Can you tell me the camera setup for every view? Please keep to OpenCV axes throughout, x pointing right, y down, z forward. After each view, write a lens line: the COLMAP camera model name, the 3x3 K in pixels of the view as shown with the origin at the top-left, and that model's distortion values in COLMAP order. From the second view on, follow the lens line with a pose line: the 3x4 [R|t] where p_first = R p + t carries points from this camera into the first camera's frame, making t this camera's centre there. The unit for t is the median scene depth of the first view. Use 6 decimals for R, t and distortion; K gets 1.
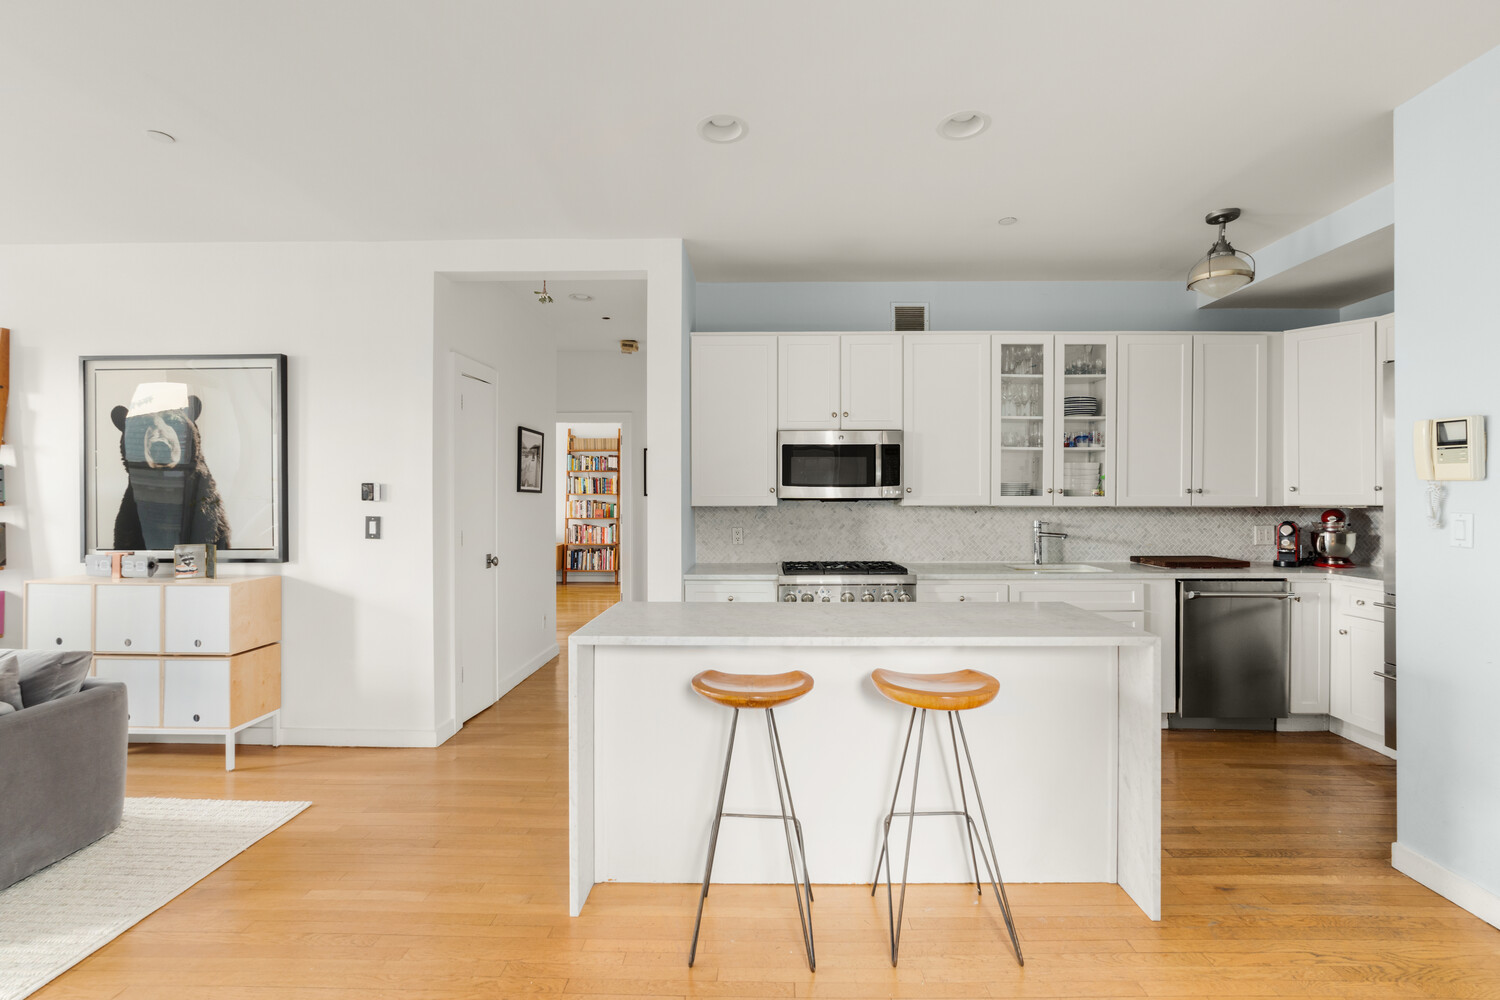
lens RADIAL K [[659.7, 0, 749.9], [0, 659.7, 497.5], [0, 0, 1]] dist [-0.011899, 0.000075]
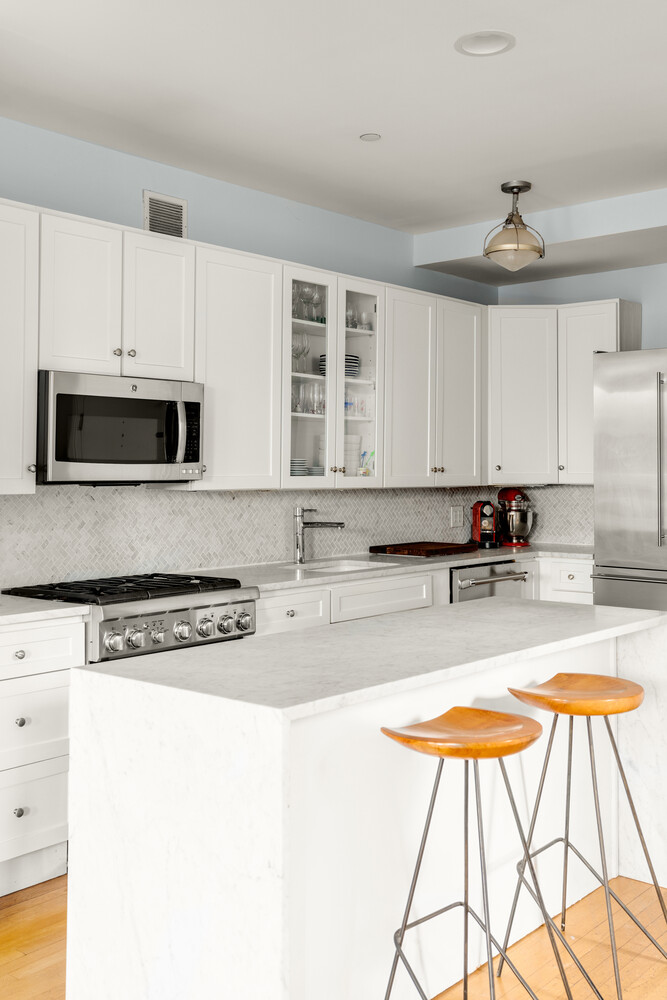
lens RADIAL K [[1059.9, 0, 339.1], [0, 1059.9, 456.7], [0, 0, 1]] dist [-0.000746, 0.000000]
pose [[0.632640, 0.010299, 0.774378, -0.546263], [0.003094, 0.999870, -0.015826, -0.005566], [-0.774440, 0.012408, 0.632526, 0.178659]]
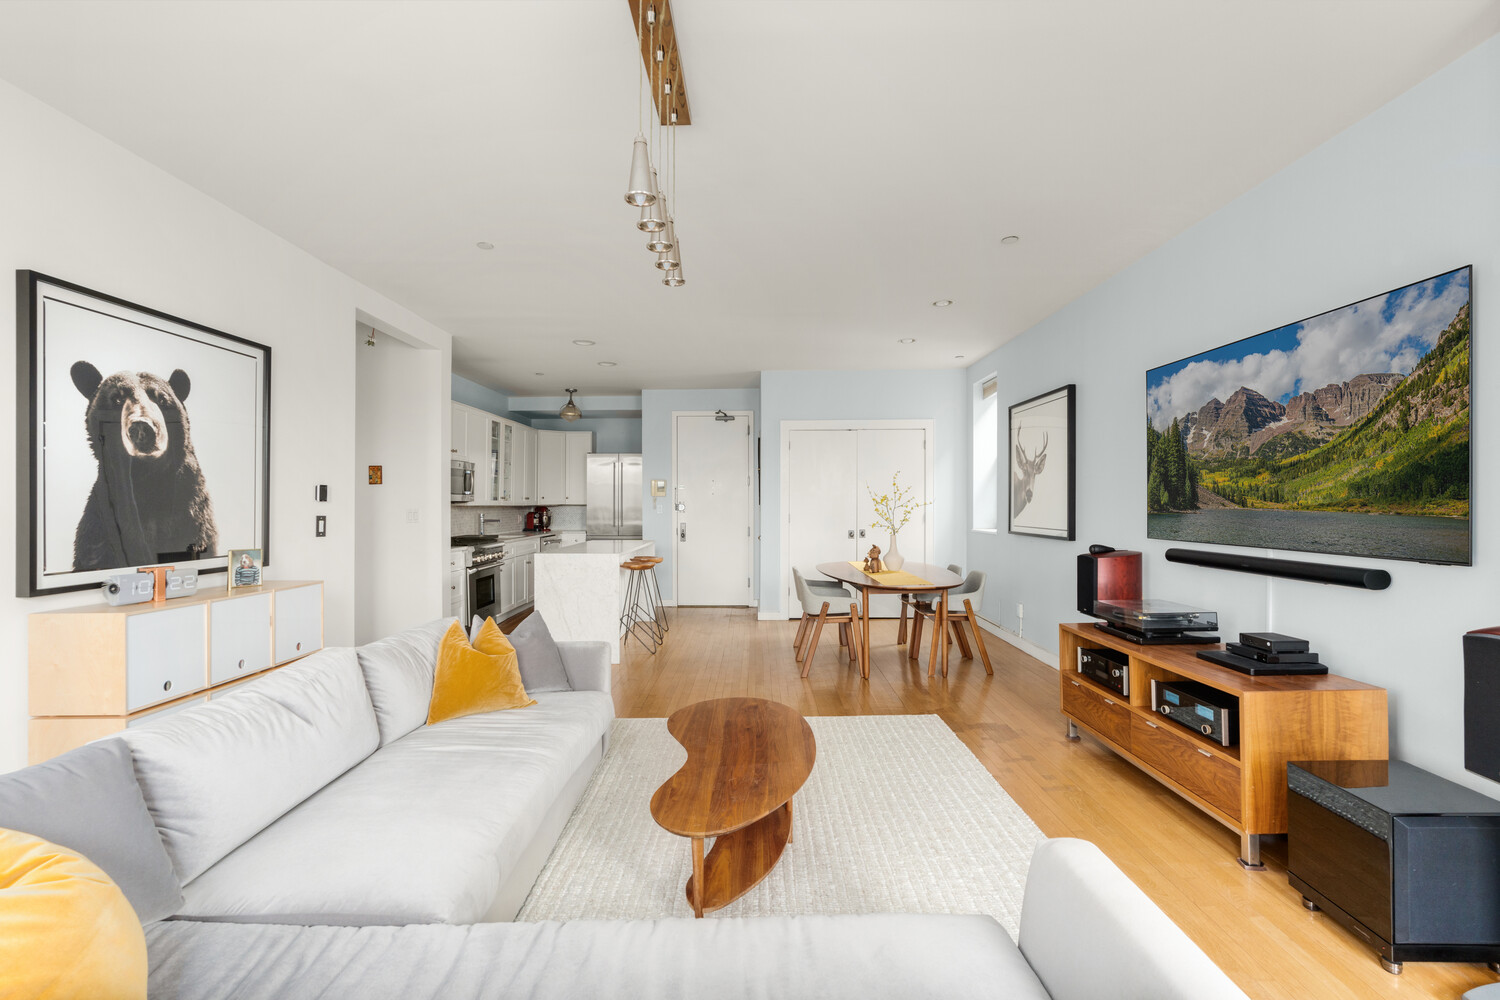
lens RADIAL K [[659.7, 0, 750.5], [0, 659.7, 503.7], [0, 0, 1]] dist [-0.011899, 0.000075]
pose [[-0.015306, 0.000582, 0.999883, -1.537941], [0.002120, 0.999998, -0.000549, 0.010119], [-0.999881, 0.002112, -0.015307, 0.287159]]
